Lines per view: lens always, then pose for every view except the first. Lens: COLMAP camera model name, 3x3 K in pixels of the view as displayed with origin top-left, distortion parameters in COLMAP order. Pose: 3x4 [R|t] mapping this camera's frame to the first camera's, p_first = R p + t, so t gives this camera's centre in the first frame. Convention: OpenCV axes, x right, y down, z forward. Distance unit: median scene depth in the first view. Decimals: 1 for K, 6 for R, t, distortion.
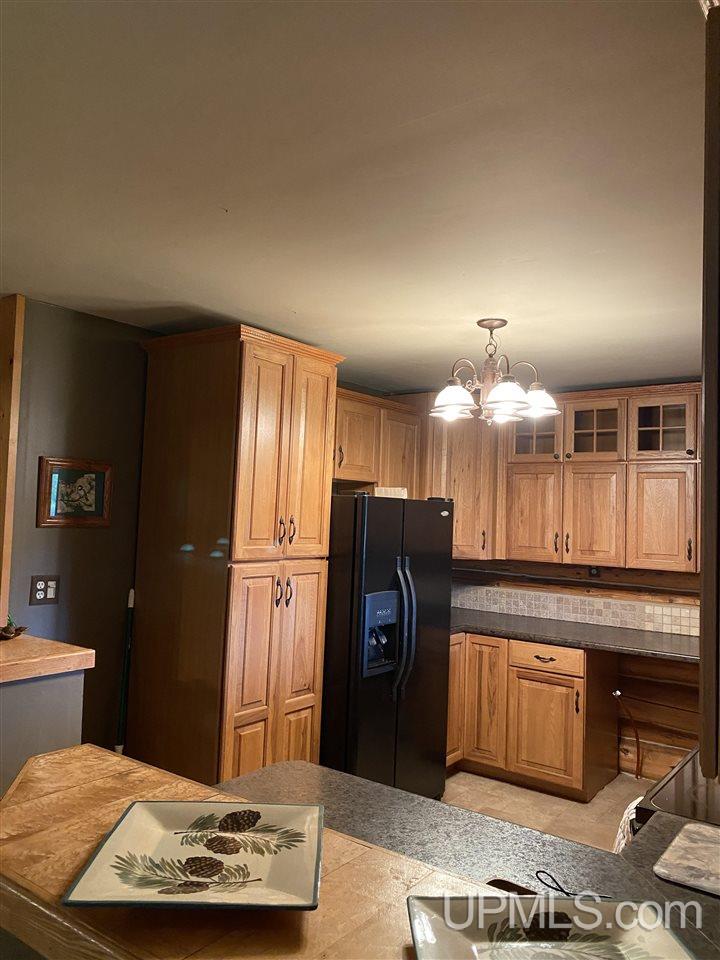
lens RADIAL K [[727.5, 0, 360.0], [0, 727.5, 480.0], [0, 0, 1]] dist [0.071400, -0.001626]
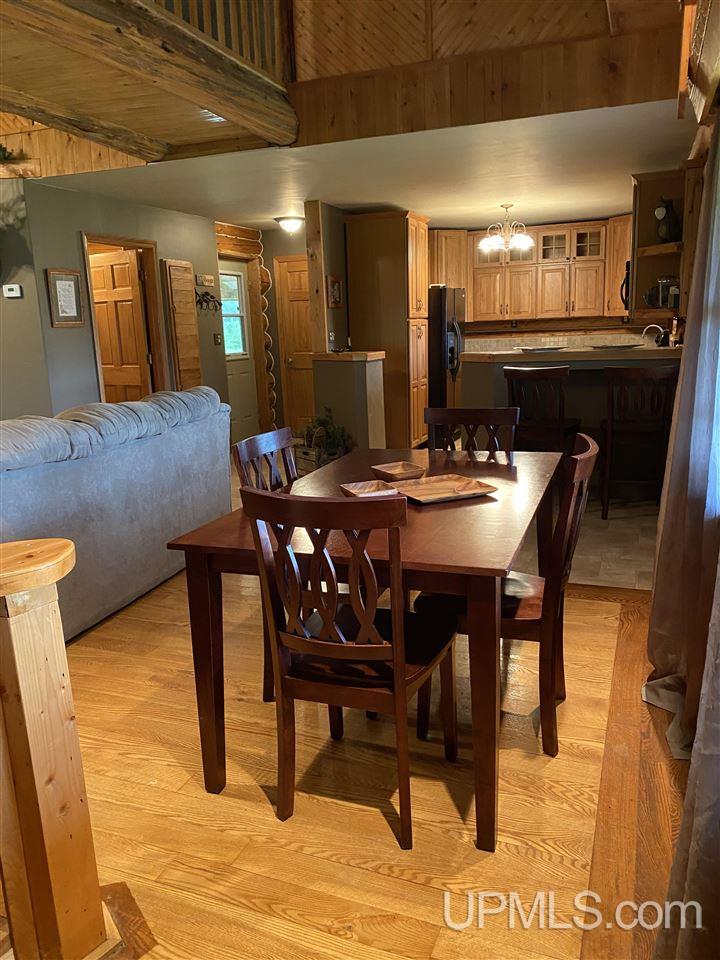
lens RADIAL K [[724.6, 0, 360.0], [0, 724.6, 480.0], [0, 0, 1]] dist [0.000287, -0.010085]
pose [[0.960680, -0.123167, 0.248845, -0.682040], [0.055705, 0.963502, 0.261839, -0.003675], [-0.272013, -0.237682, 0.932479, -0.873841]]
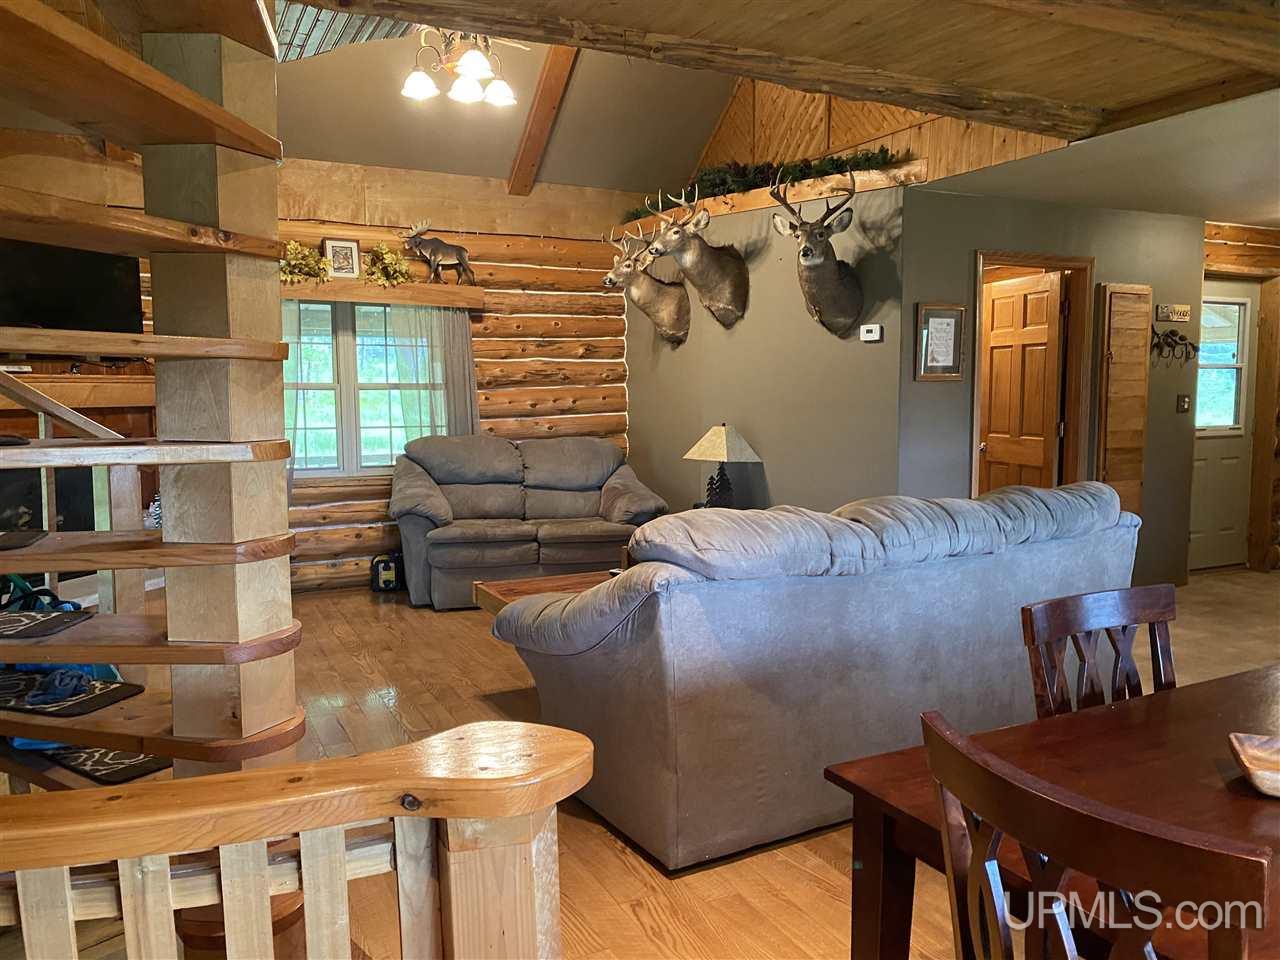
lens RADIAL K [[966.1, 0, 639.4], [0, 966.1, 495.6], [0, 0, 1]] dist [0.000287, -0.010085]
pose [[0.889943, 0.007736, -0.456007, -0.597335], [0.060247, 0.989100, 0.134358, -0.001235], [0.452076, -0.147044, 0.879776, -0.756688]]
